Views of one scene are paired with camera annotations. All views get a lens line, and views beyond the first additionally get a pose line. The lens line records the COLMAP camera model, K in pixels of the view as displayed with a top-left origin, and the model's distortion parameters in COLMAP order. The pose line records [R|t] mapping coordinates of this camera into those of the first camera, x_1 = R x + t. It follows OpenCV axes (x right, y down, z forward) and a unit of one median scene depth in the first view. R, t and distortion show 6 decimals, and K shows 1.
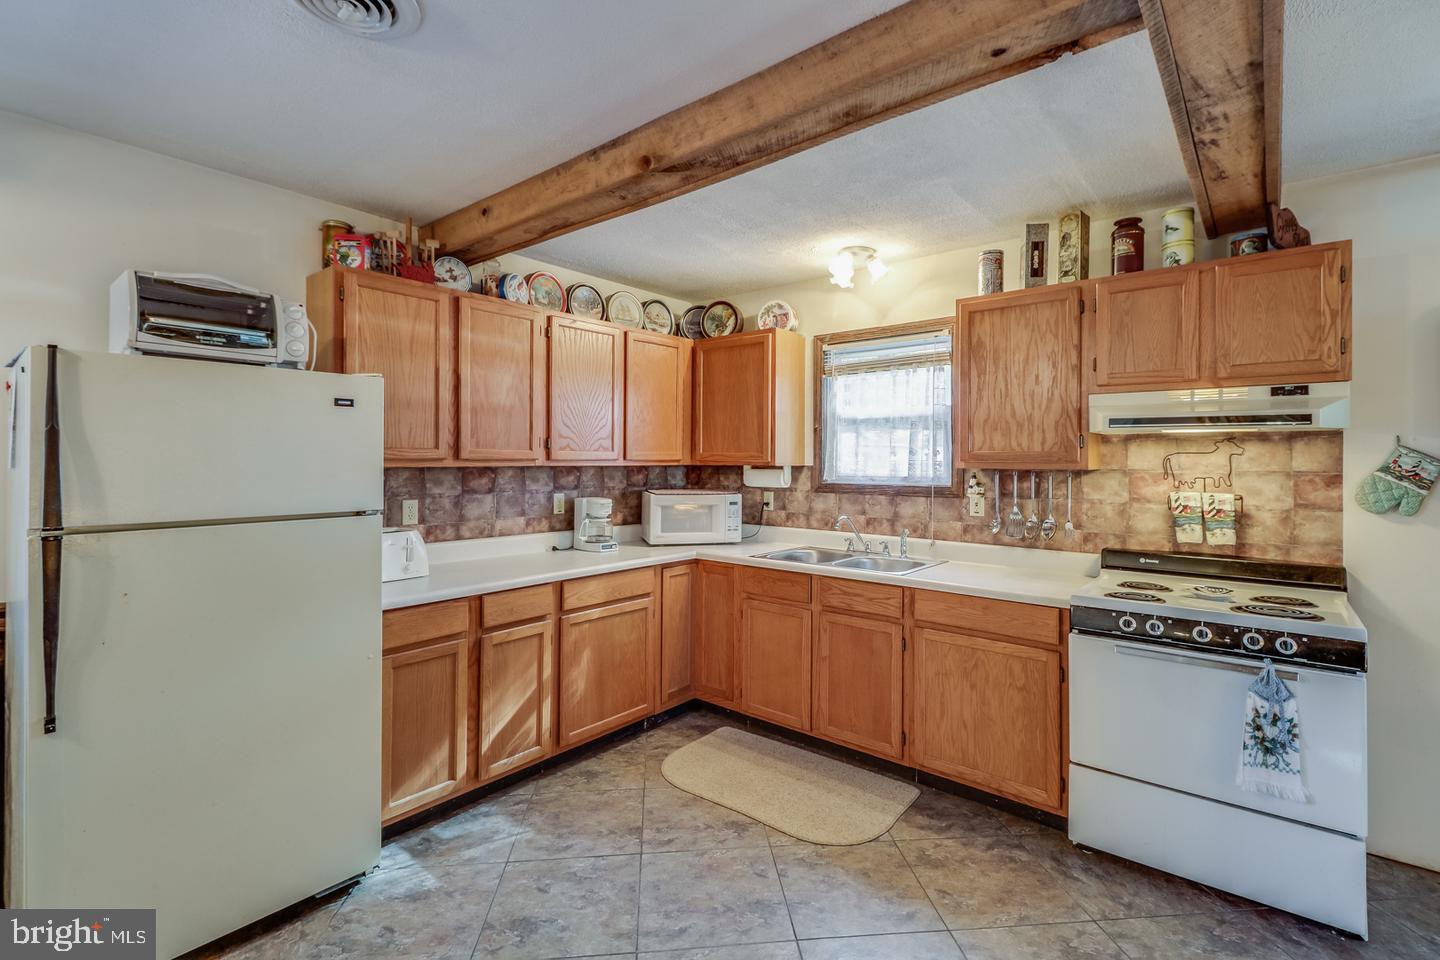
lens RADIAL K [[665.2, 0, 710.0], [0, 665.2, 458.8], [0, 0, 1]] dist [-0.001093, -0.002533]
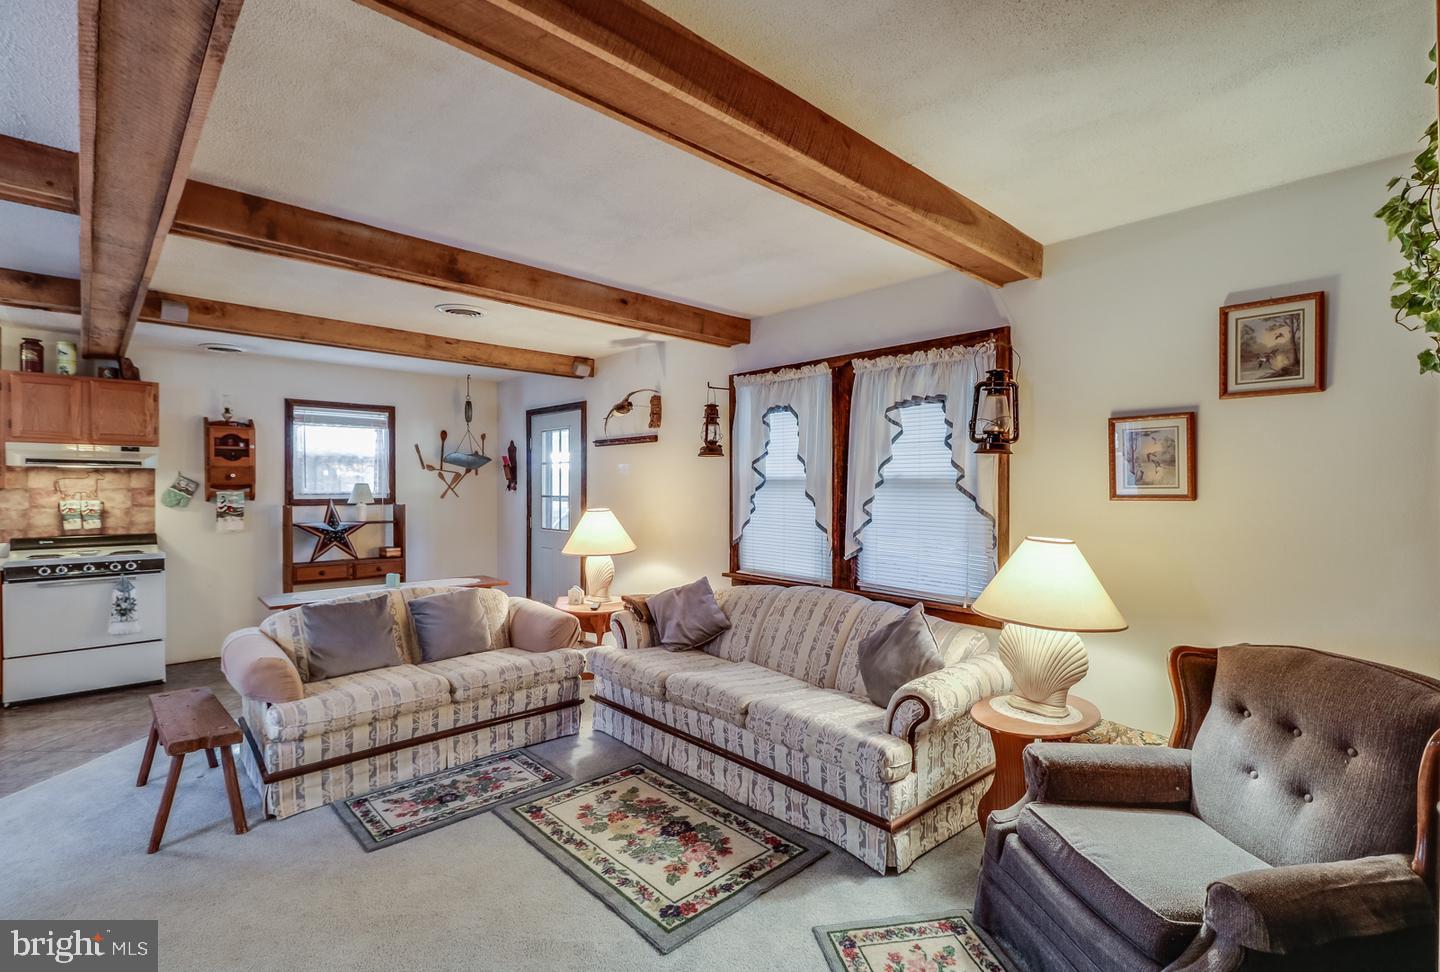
lens RADIAL K [[670.2, 0, 719.9], [0, 670.2, 486.5], [0, 0, 1]] dist [0.001406, -0.000688]
pose [[0.109684, -0.006503, 0.993945, -0.923663], [-0.003028, 0.999972, 0.006877, -0.005314], [-0.993962, -0.003764, 0.109662, -0.972524]]
